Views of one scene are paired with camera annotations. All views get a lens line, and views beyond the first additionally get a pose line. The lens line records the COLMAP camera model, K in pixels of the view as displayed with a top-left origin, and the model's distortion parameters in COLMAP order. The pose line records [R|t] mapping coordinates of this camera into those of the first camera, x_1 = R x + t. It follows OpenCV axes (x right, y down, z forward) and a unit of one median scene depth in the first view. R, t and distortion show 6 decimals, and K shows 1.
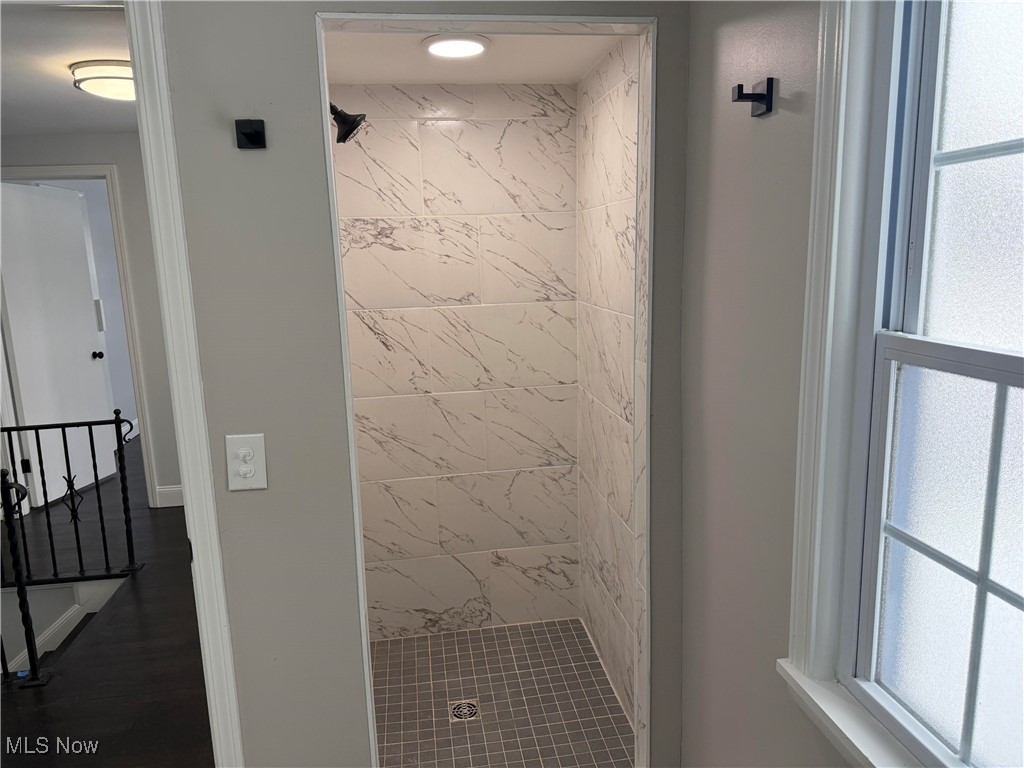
lens RADIAL K [[713.0, 0, 508.8], [0, 713.0, 376.8], [0, 0, 1]] dist [0.125982, -0.193936]
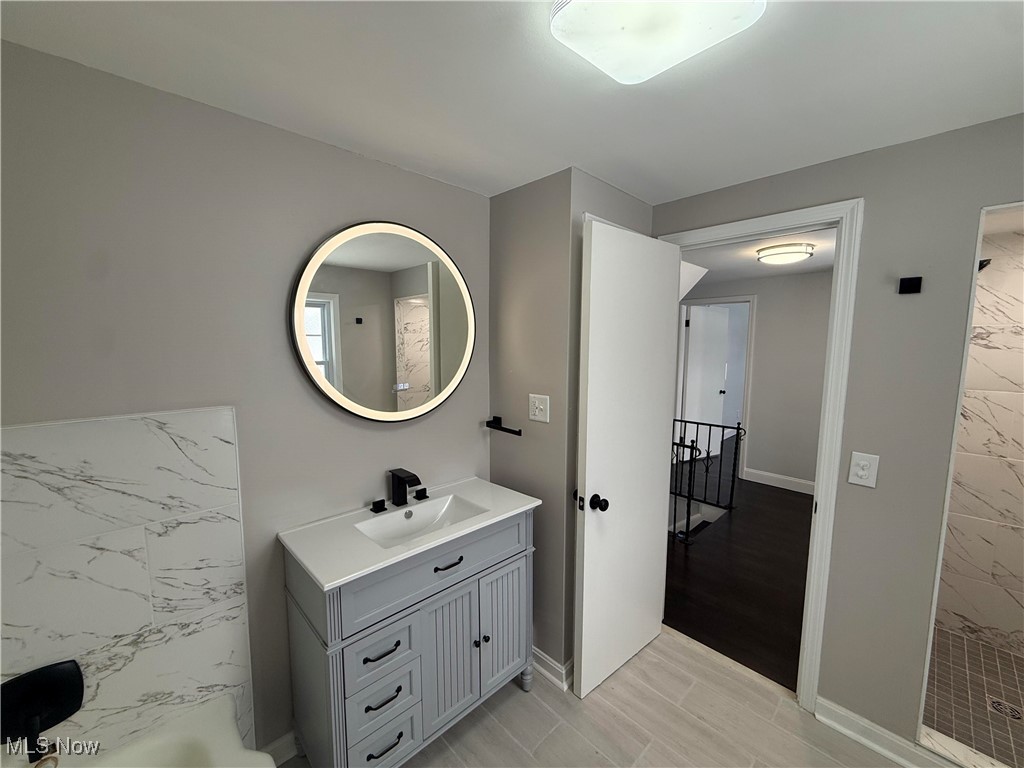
lens RADIAL K [[403.9, 0, 512.0], [0, 403.9, 381.4], [0, 0, 1]] dist [-0.001731, 0.000115]
pose [[0.579599, 0.115543, -0.806669, -0.055485], [-0.162068, 0.986467, 0.024849, 0.012835], [0.798623, 0.116333, 0.590481, -0.164857]]
